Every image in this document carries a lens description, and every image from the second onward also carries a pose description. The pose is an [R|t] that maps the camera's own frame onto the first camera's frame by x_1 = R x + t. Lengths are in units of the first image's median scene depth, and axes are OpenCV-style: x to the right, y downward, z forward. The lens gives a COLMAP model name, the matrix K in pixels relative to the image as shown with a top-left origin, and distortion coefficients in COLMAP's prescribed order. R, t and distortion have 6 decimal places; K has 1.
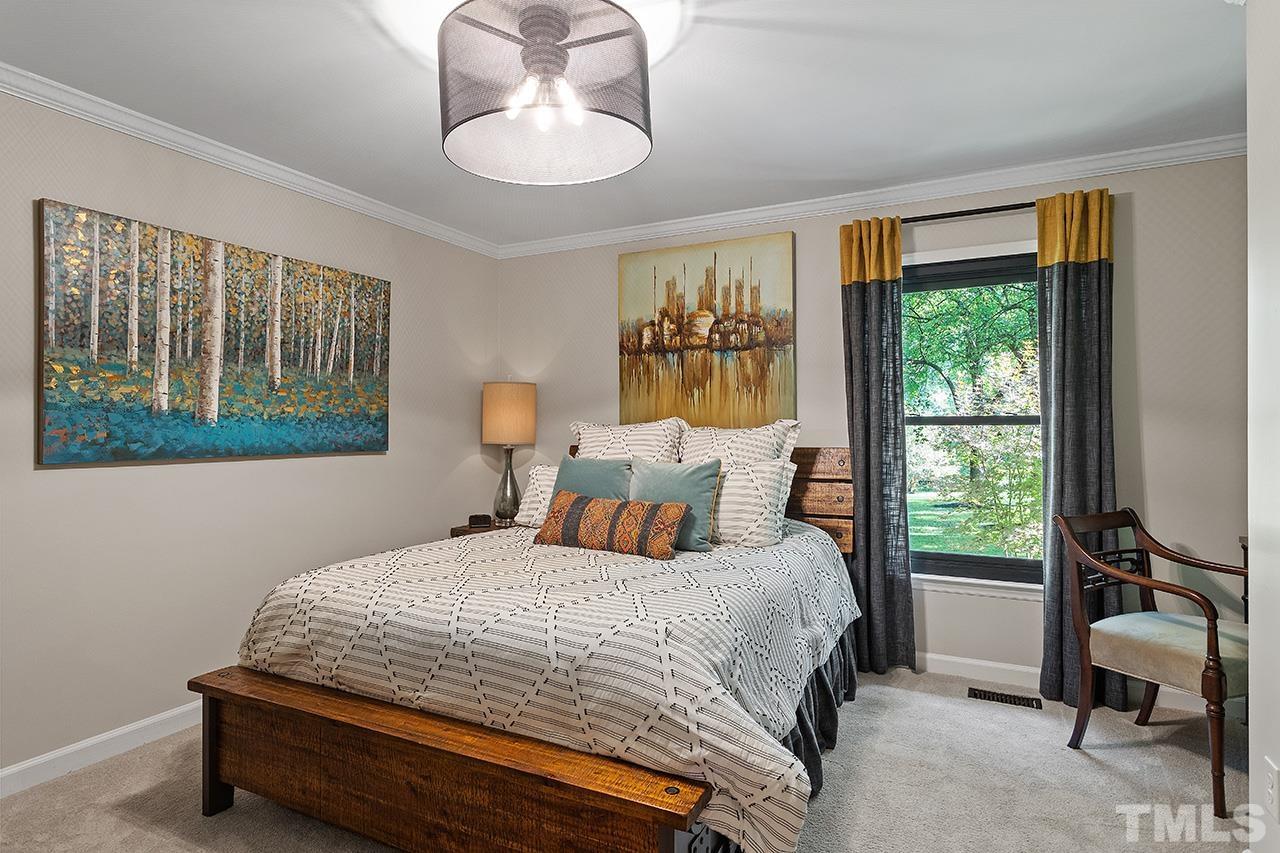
lens RADIAL K [[739.7, 0, 633.6], [0, 739.7, 412.6], [0, 0, 1]] dist [0.004709, 0.000294]
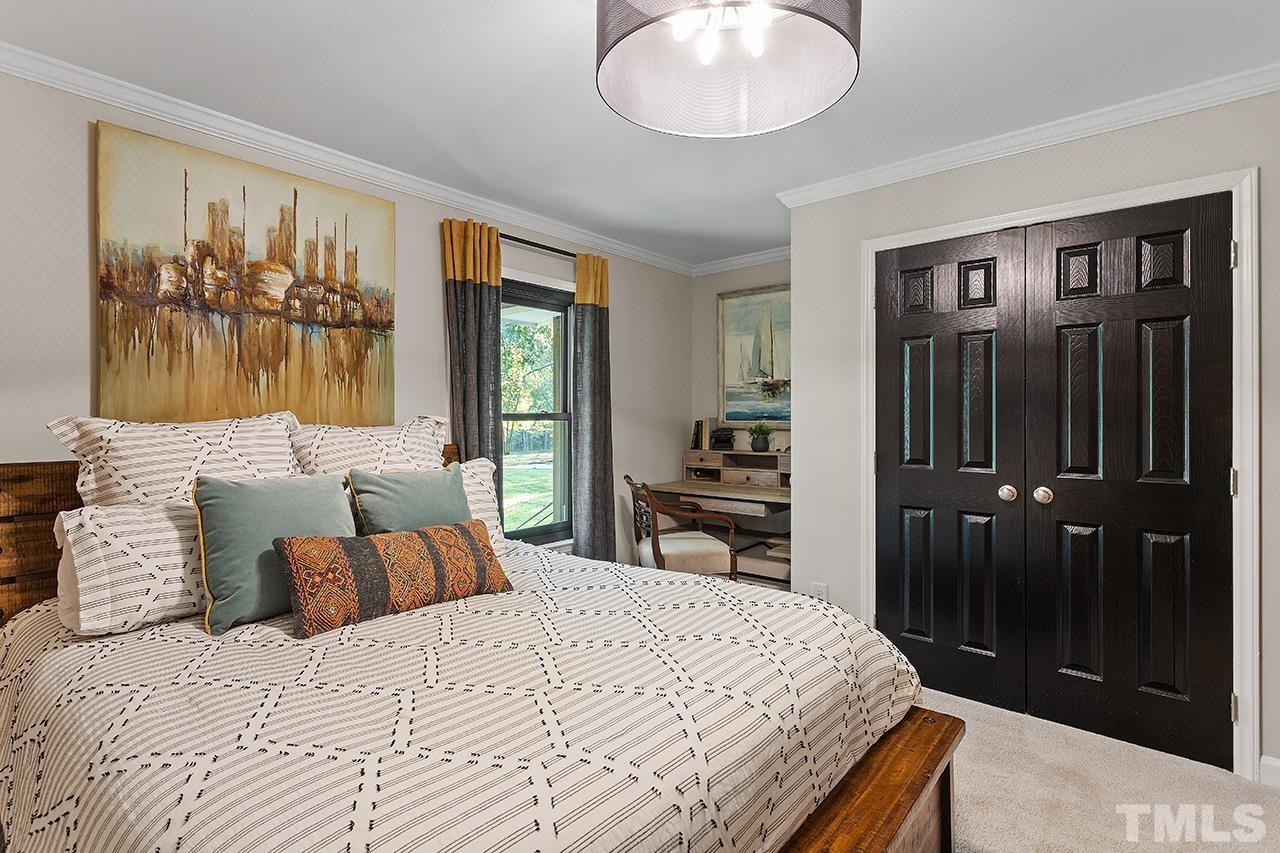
lens RADIAL K [[629.2, 0, 642.3], [0, 629.2, 420.7], [0, 0, 1]] dist [-0.006107, -0.000546]
pose [[0.184077, -0.003492, 0.982906, -0.454148], [-0.018955, 0.999795, 0.007102, 0.004645], [-0.982729, -0.019939, 0.183973, 0.546484]]
